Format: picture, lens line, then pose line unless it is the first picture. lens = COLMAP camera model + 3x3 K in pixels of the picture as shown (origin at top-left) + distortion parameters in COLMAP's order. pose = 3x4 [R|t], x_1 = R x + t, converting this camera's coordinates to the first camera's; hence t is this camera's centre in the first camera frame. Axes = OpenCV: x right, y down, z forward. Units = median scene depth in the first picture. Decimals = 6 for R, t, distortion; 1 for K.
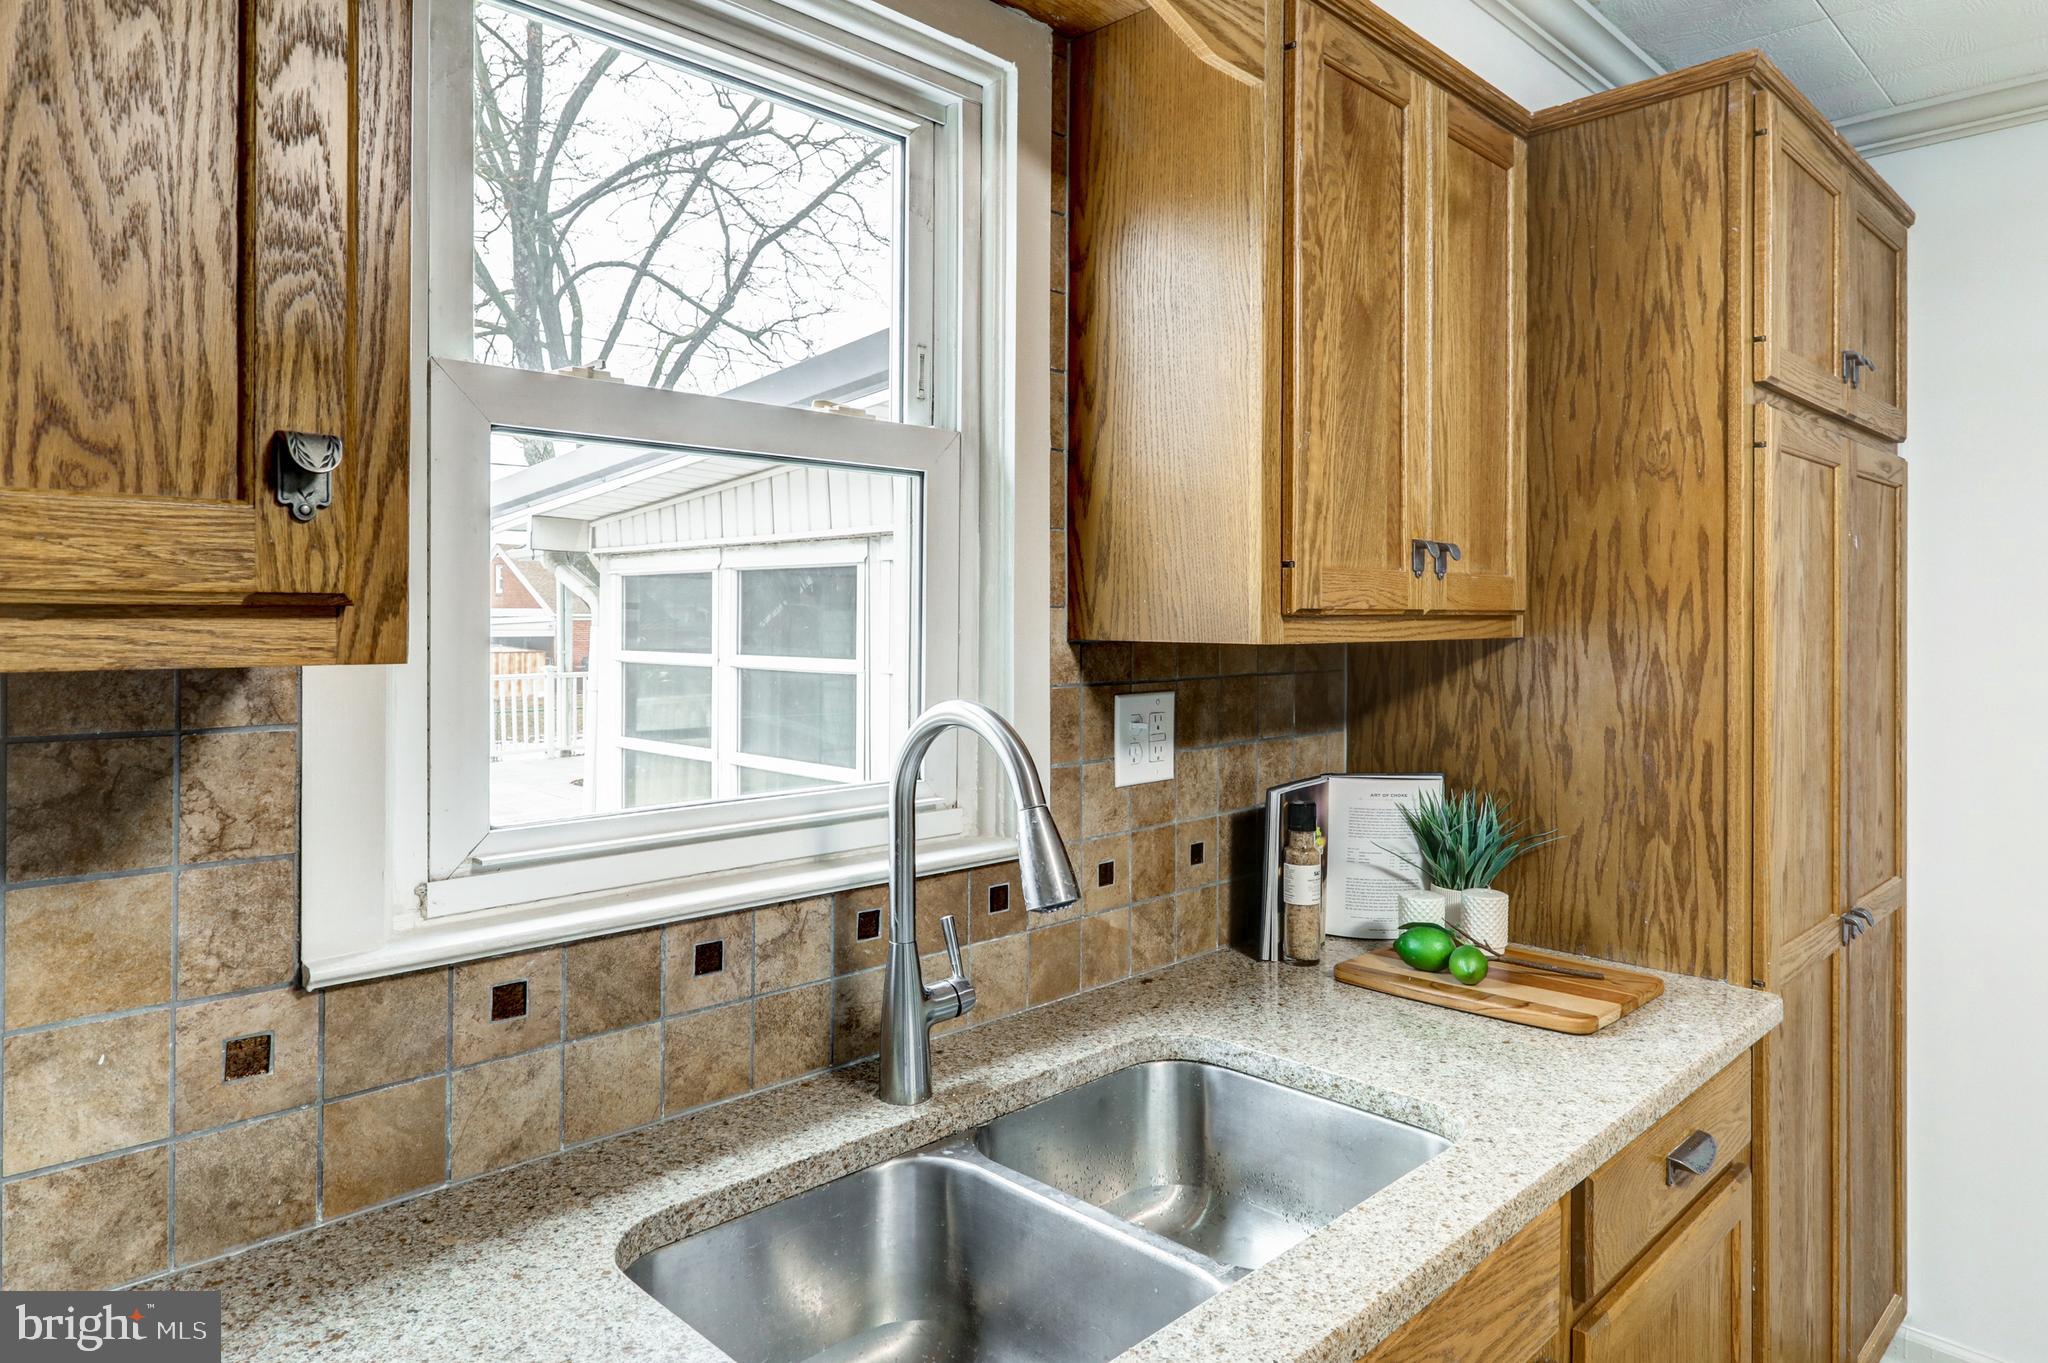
lens RADIAL K [[1247.6, 0, 1093.6], [0, 1247.6, 624.3], [0, 0, 1]] dist [-0.000997, -0.001416]
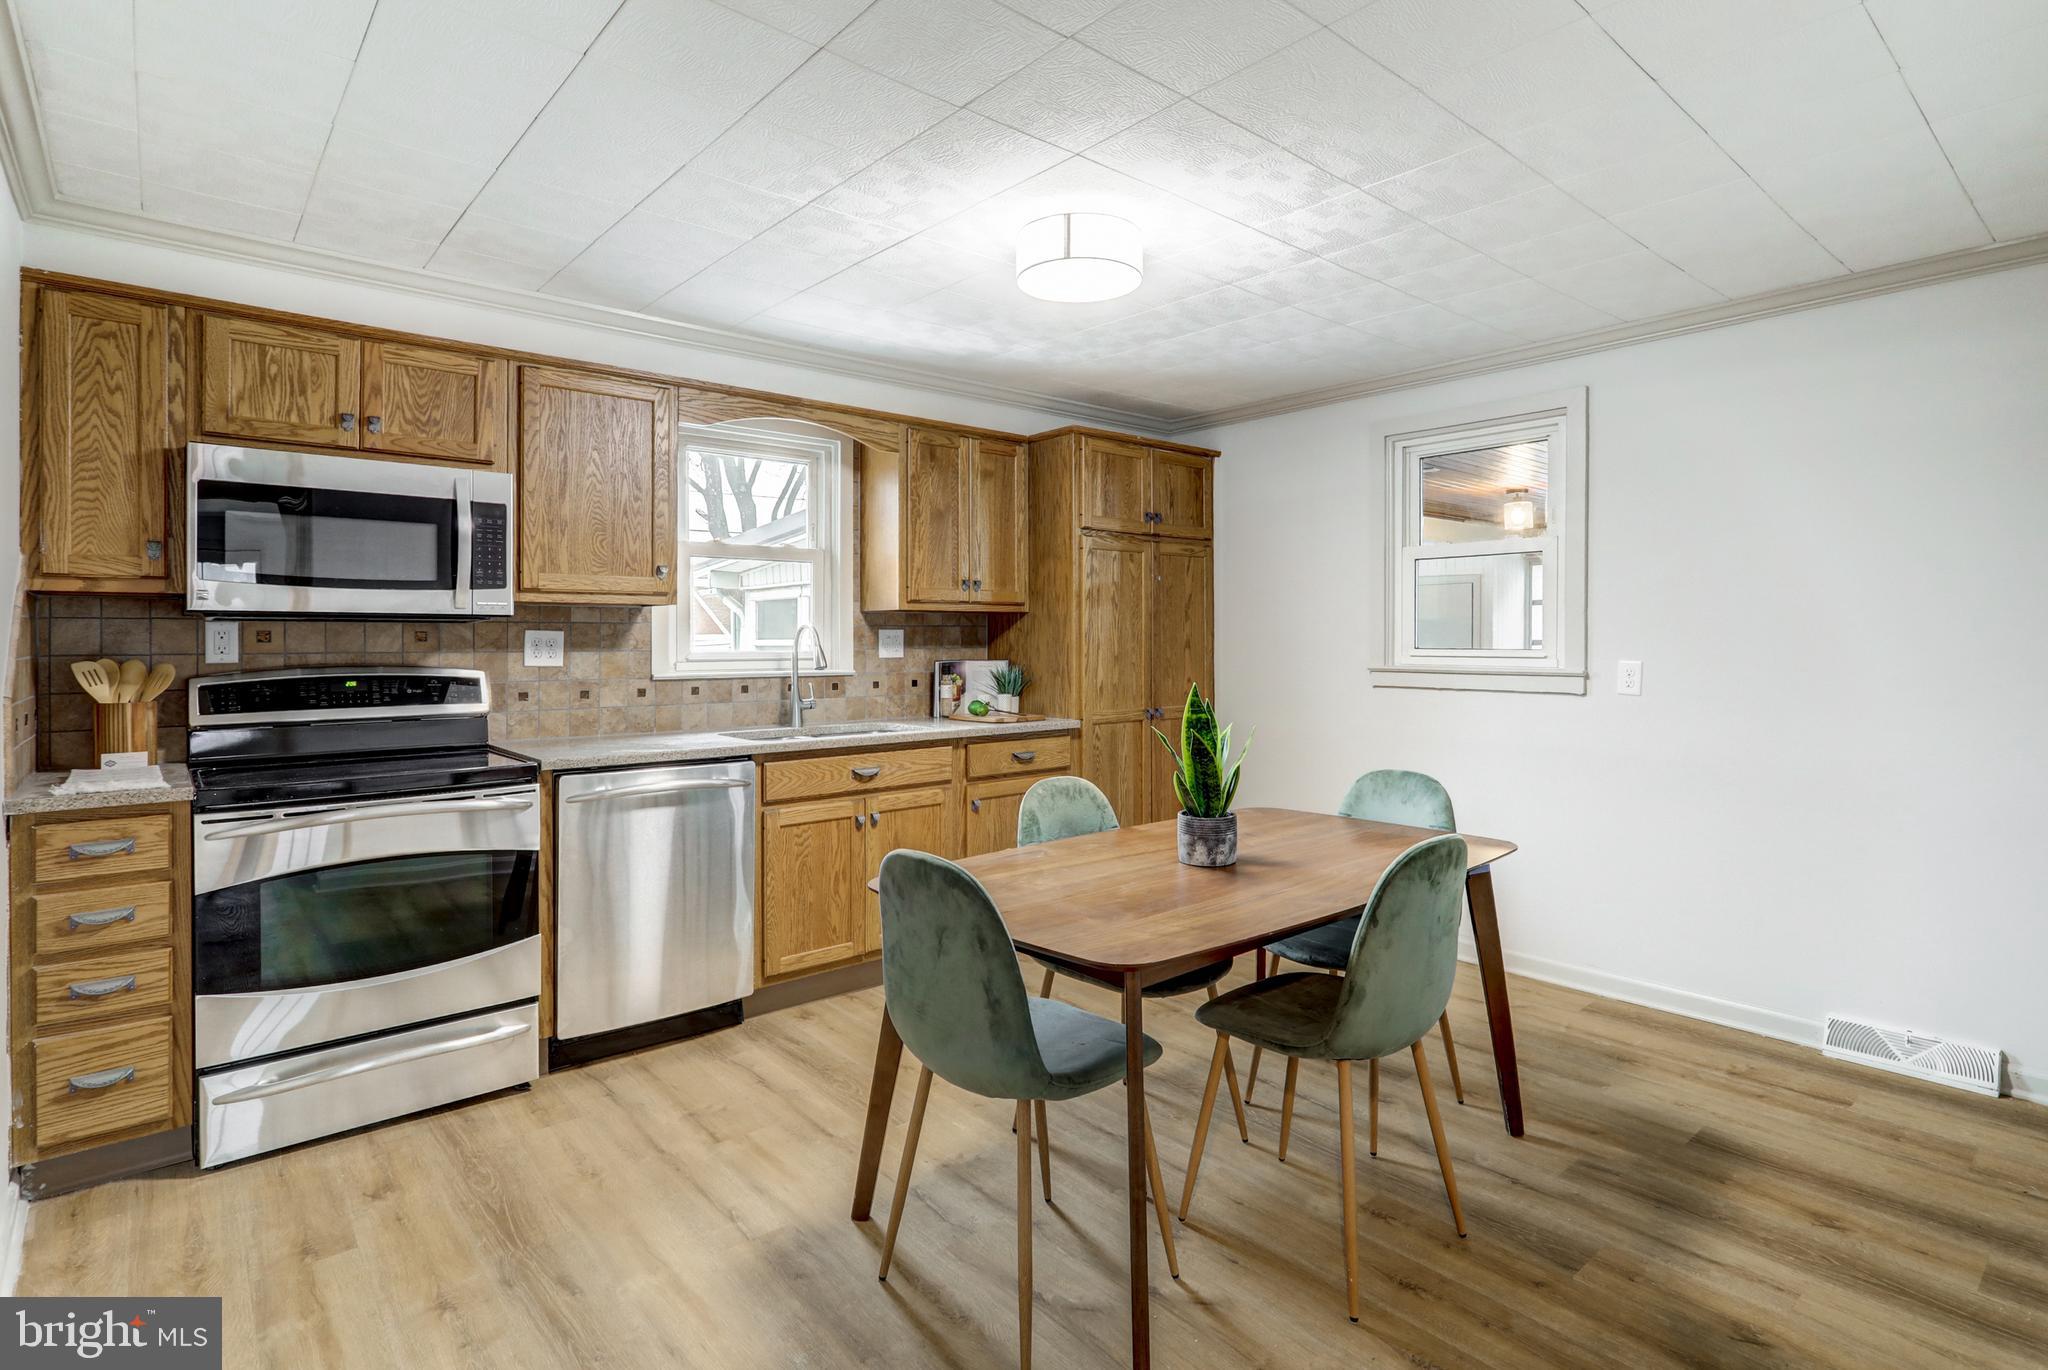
lens RADIAL K [[966.9, 0, 1063.0], [0, 966.9, 637.3], [0, 0, 1]] dist [-0.003877, -0.000095]
pose [[0.996737, -0.006365, -0.080465, 0.719392], [0.005736, 0.999951, -0.008045, 0.104650], [0.080512, 0.007557, 0.996725, -1.500944]]
